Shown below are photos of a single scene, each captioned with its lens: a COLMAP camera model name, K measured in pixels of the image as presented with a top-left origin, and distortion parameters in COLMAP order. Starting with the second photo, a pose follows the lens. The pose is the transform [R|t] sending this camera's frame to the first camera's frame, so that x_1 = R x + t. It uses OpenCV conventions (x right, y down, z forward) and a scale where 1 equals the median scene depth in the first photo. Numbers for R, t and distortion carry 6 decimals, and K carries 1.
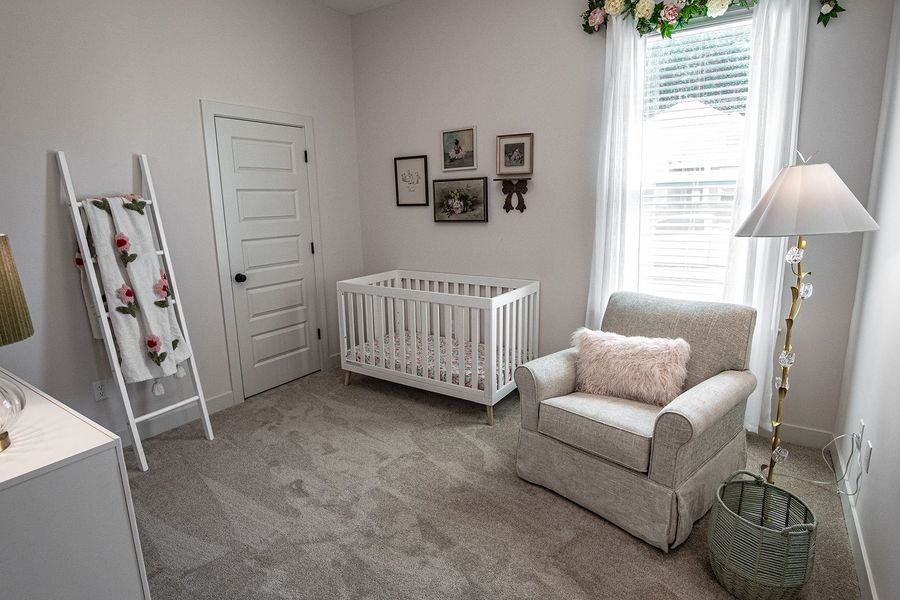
lens RADIAL K [[483.7, 0, 447.4], [0, 483.7, 299.9], [0, 0, 1]] dist [-0.039374, 0.007761]
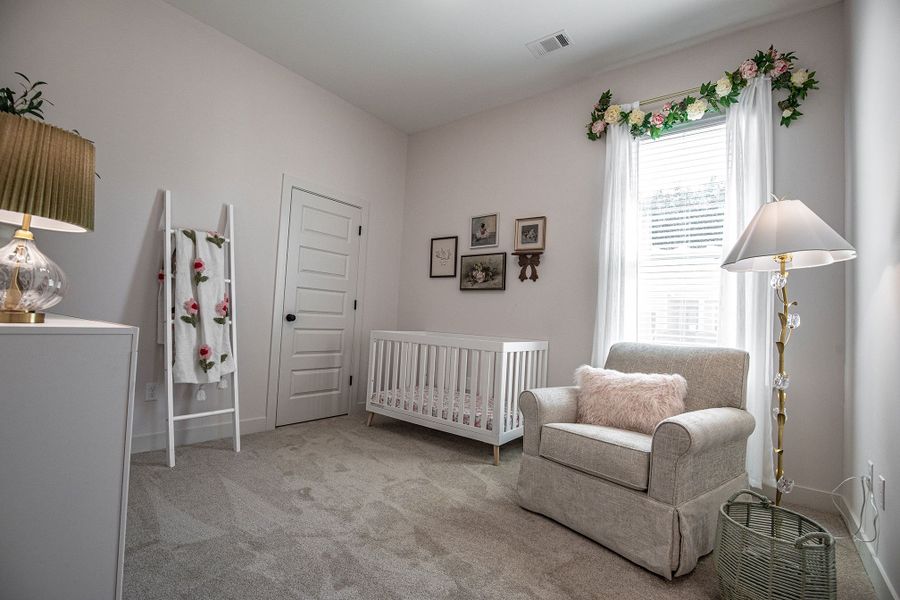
lens RADIAL K [[412.8, 0, 449.5], [0, 412.8, 298.0], [0, 0, 1]] dist [-0.040172, 0.008974]
pose [[0.995123, 0.068438, -0.071043, 0.032231], [-0.083764, 0.966617, -0.242146, 0.158051], [0.052100, 0.246915, 0.967635, 0.049395]]
